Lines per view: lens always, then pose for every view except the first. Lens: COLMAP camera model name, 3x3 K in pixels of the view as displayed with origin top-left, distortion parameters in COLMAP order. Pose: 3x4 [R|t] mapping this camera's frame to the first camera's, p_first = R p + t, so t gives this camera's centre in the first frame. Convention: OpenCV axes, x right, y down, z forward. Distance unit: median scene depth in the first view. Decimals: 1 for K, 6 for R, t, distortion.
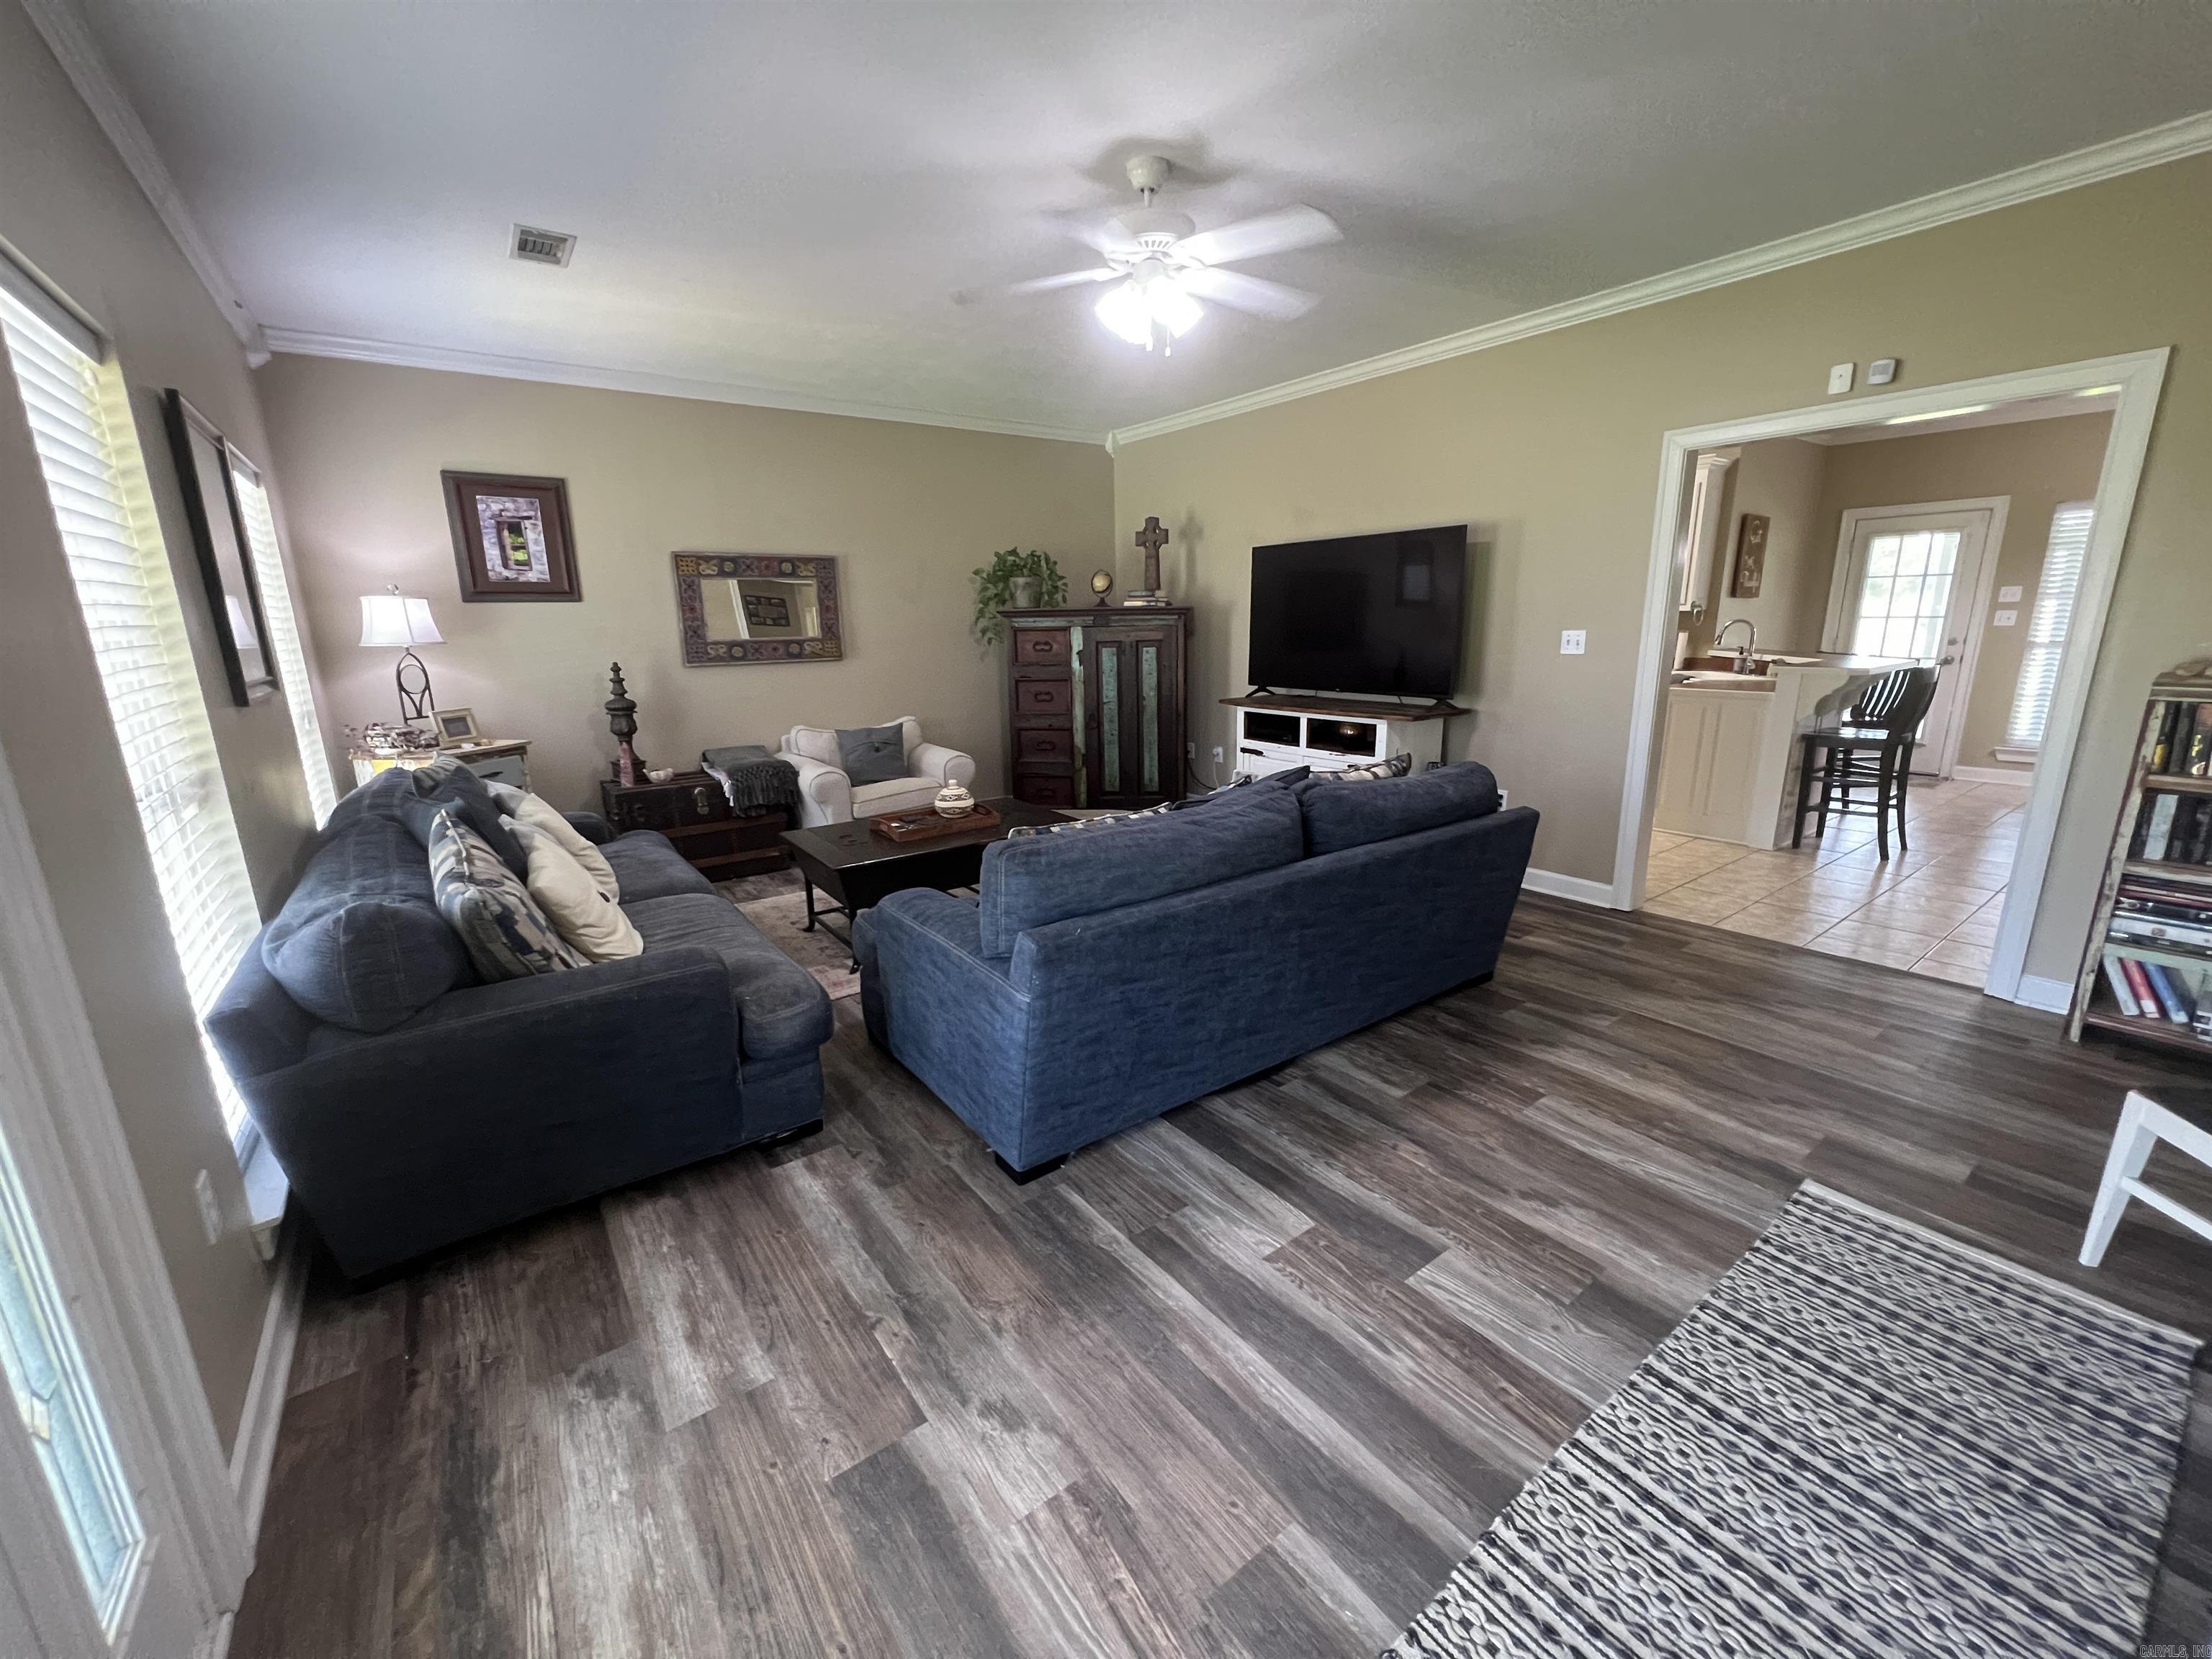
lens RADIAL K [[896.1, 0, 1106.1], [0, 896.1, 825.8], [0, 0, 1]] dist [0.000617, 0.000607]
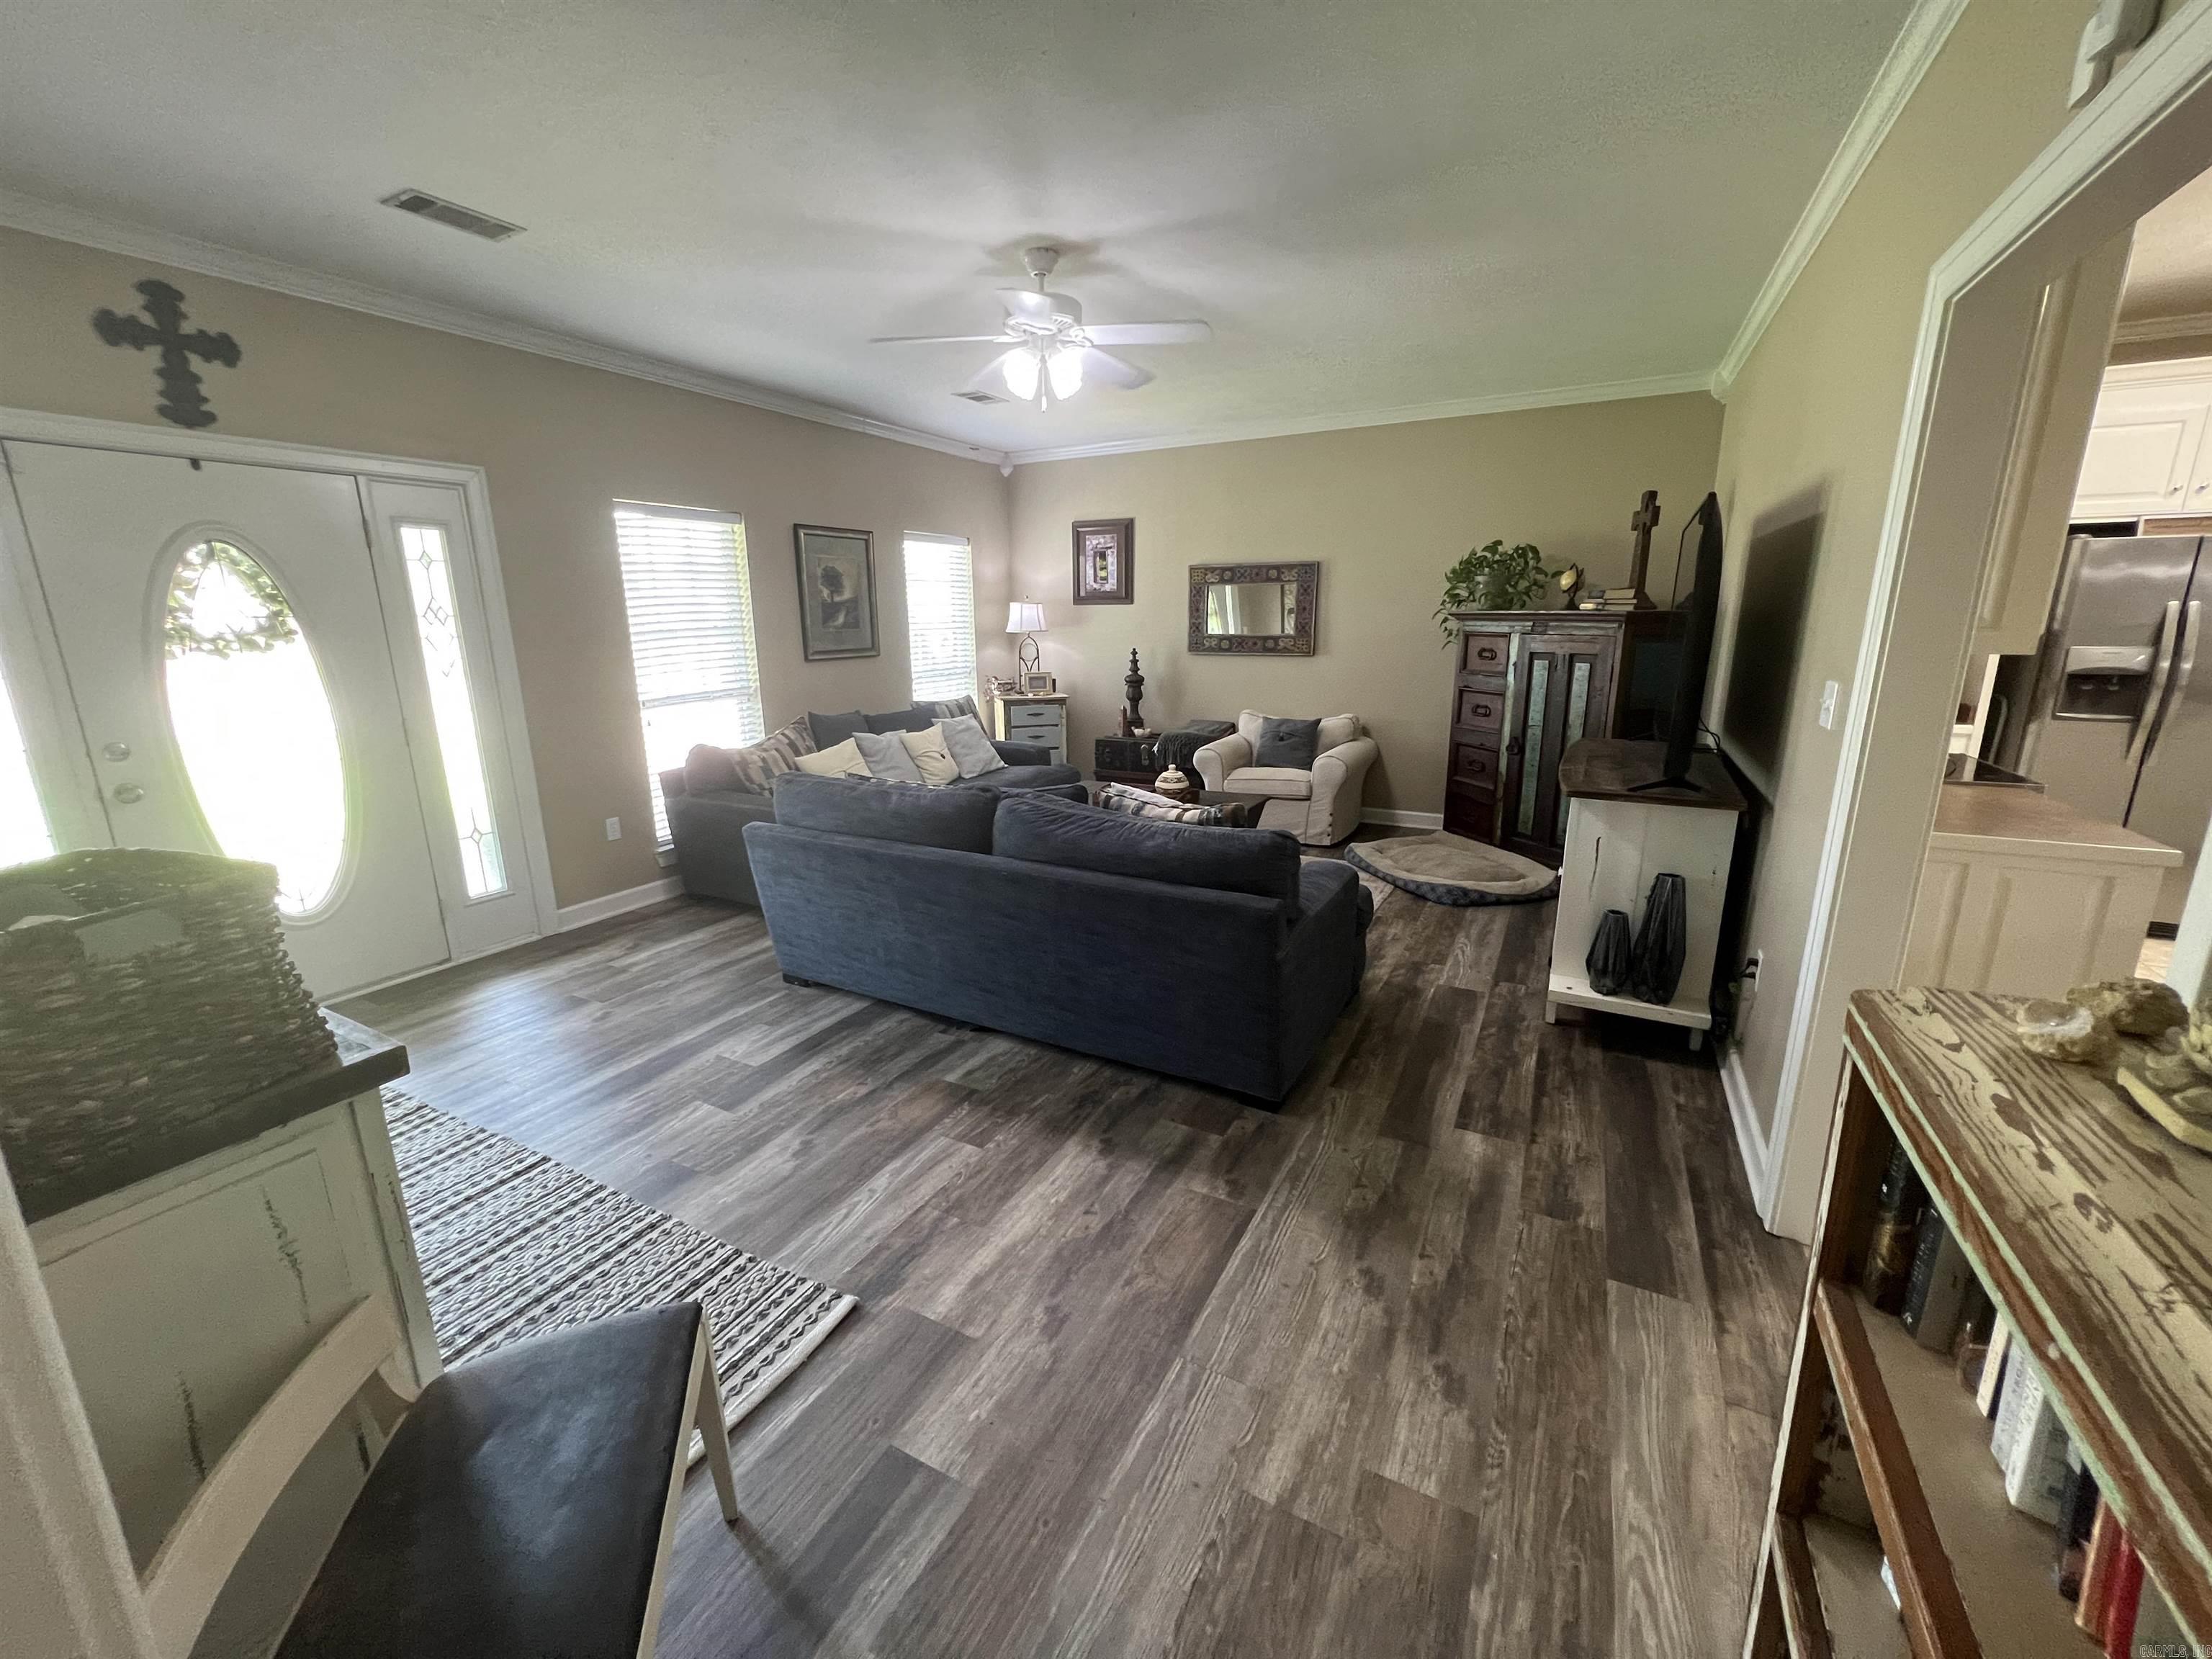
lens RADIAL K [[896.1, 0, 1095.5], [0, 896.1, 831.1], [0, 0, 1]] dist [0.000617, 0.000607]
pose [[0.415531, 0.231133, -0.879723, 0.808612], [-0.203611, 0.966268, 0.157697, -0.127773], [0.886497, 0.113593, 0.448575, 0.391430]]
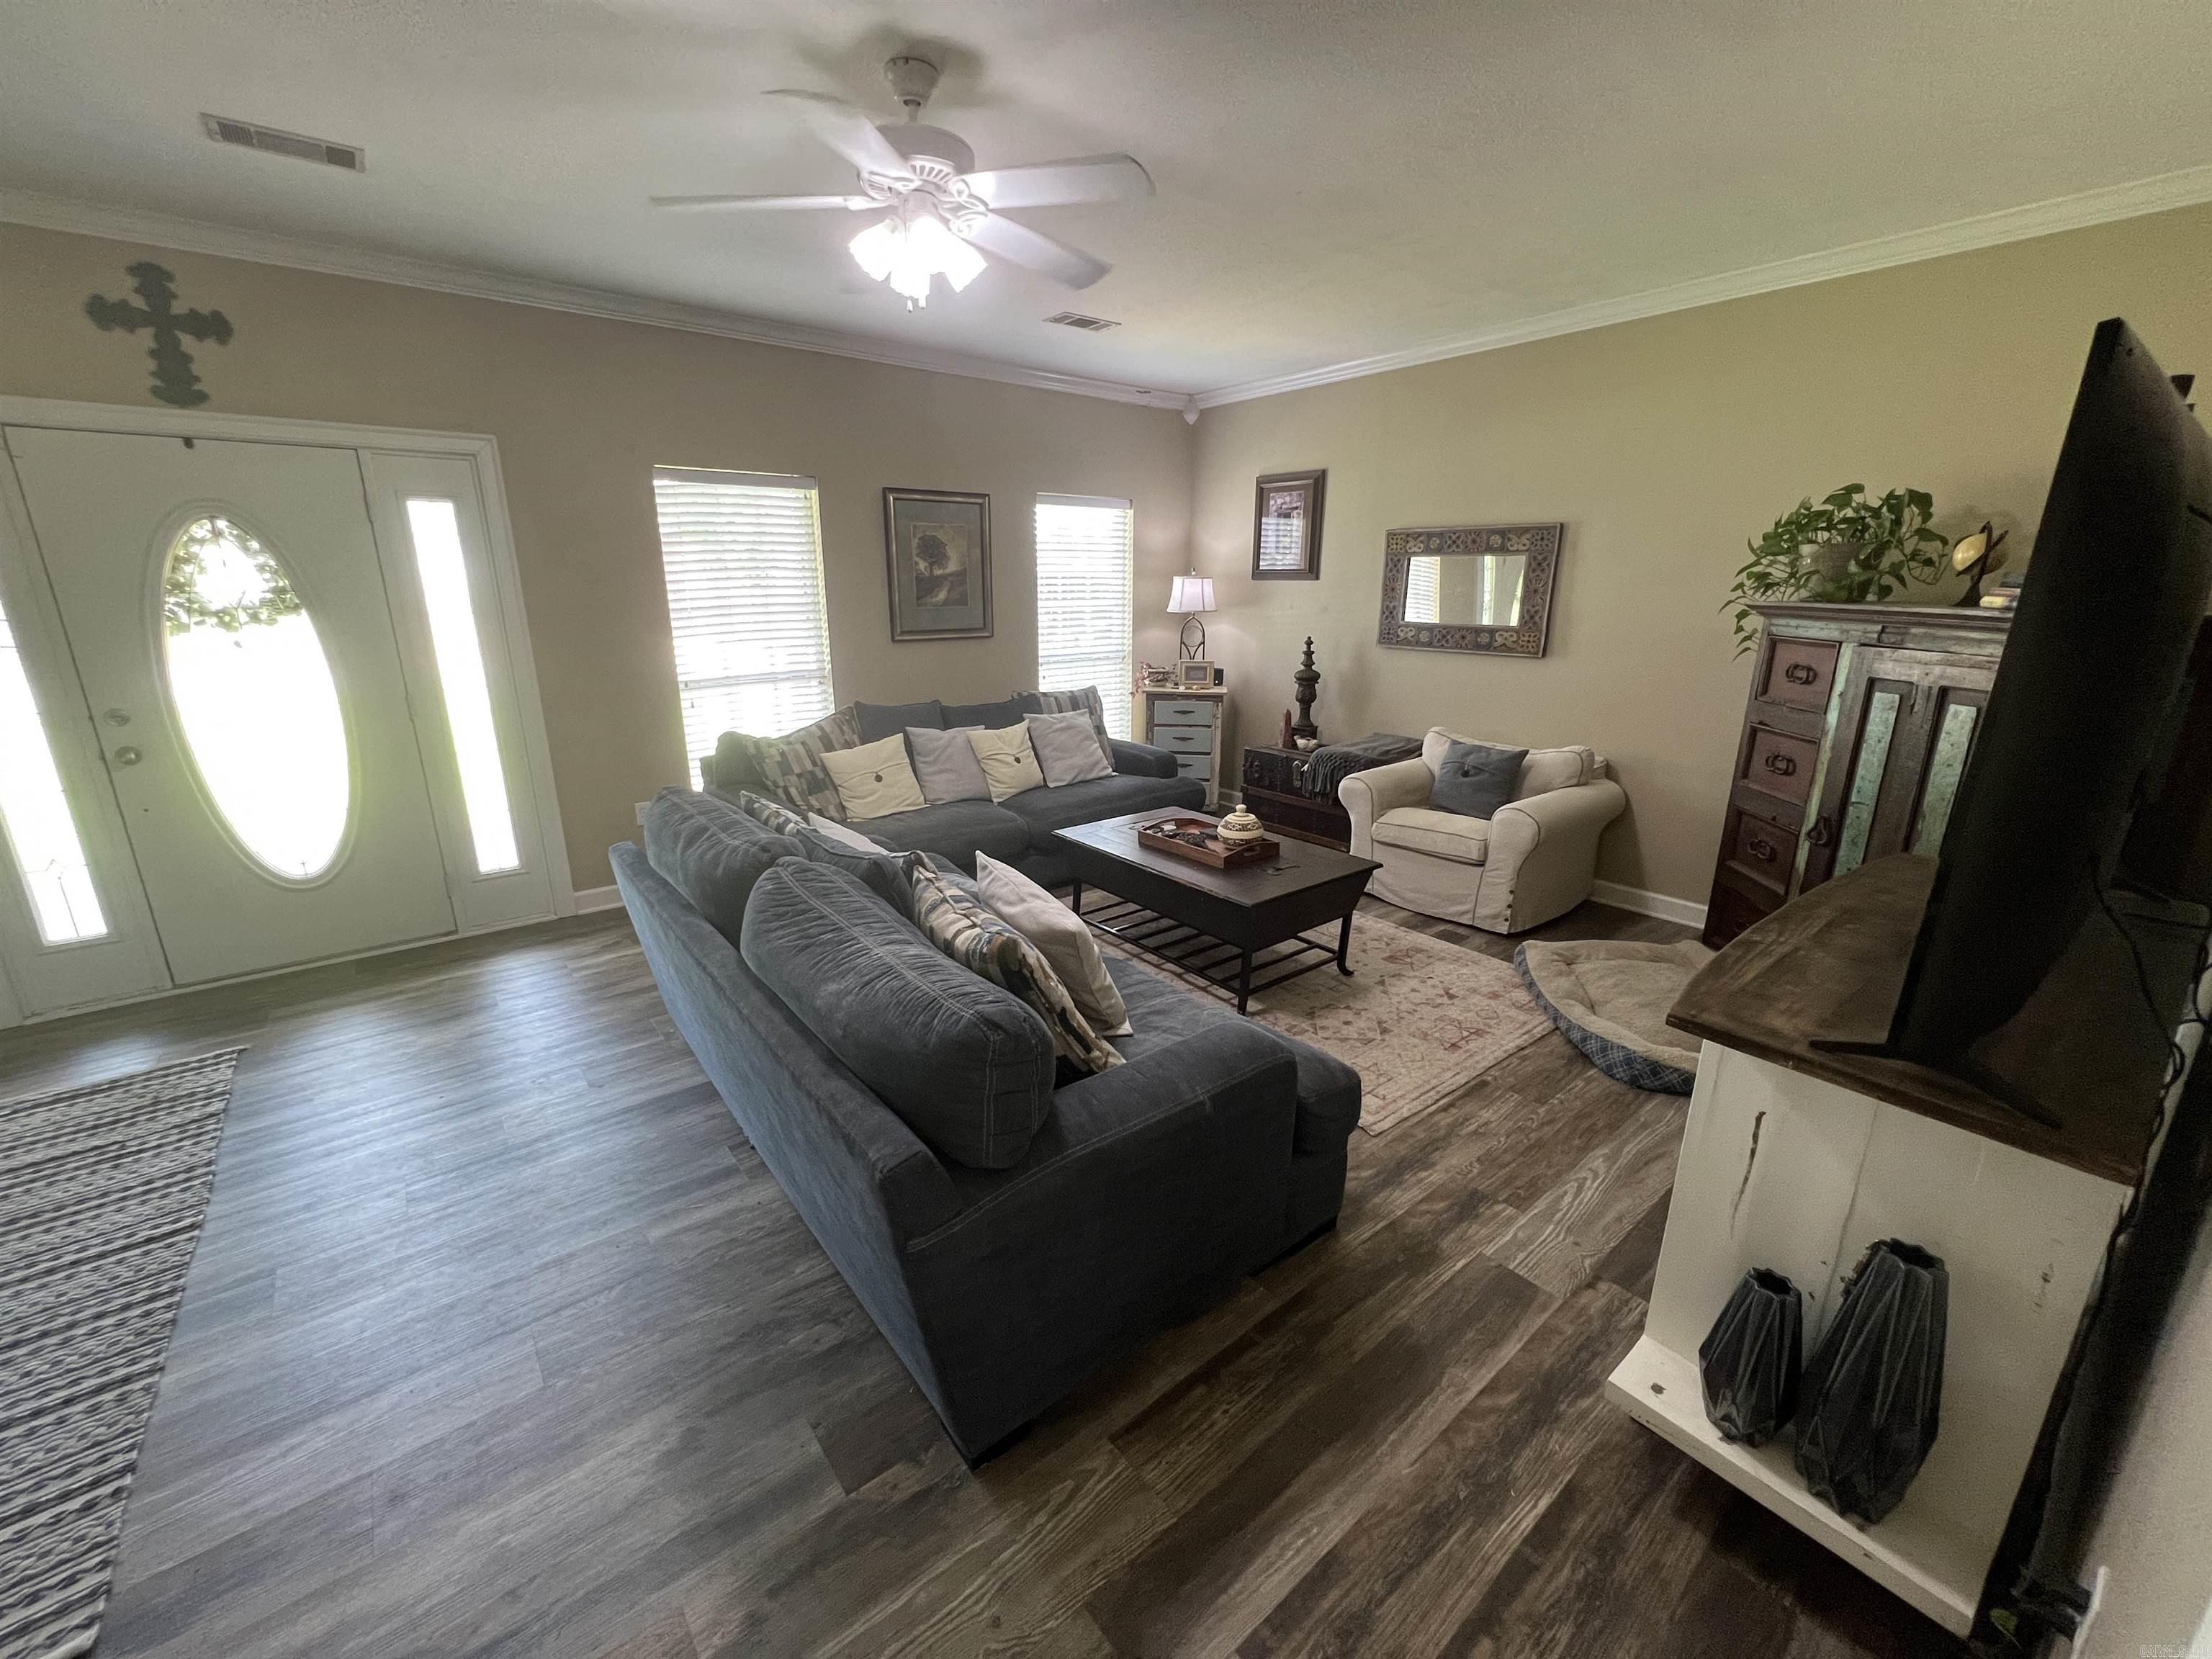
lens RADIAL K [[896.1, 0, 1094.6], [0, 896.1, 826.4], [0, 0, 1]] dist [0.000617, 0.000607]
pose [[0.029330, 0.285681, -0.957876, 0.634422], [-0.227377, 0.935072, 0.271918, -0.227178], [0.973365, 0.209823, 0.092383, 0.769317]]
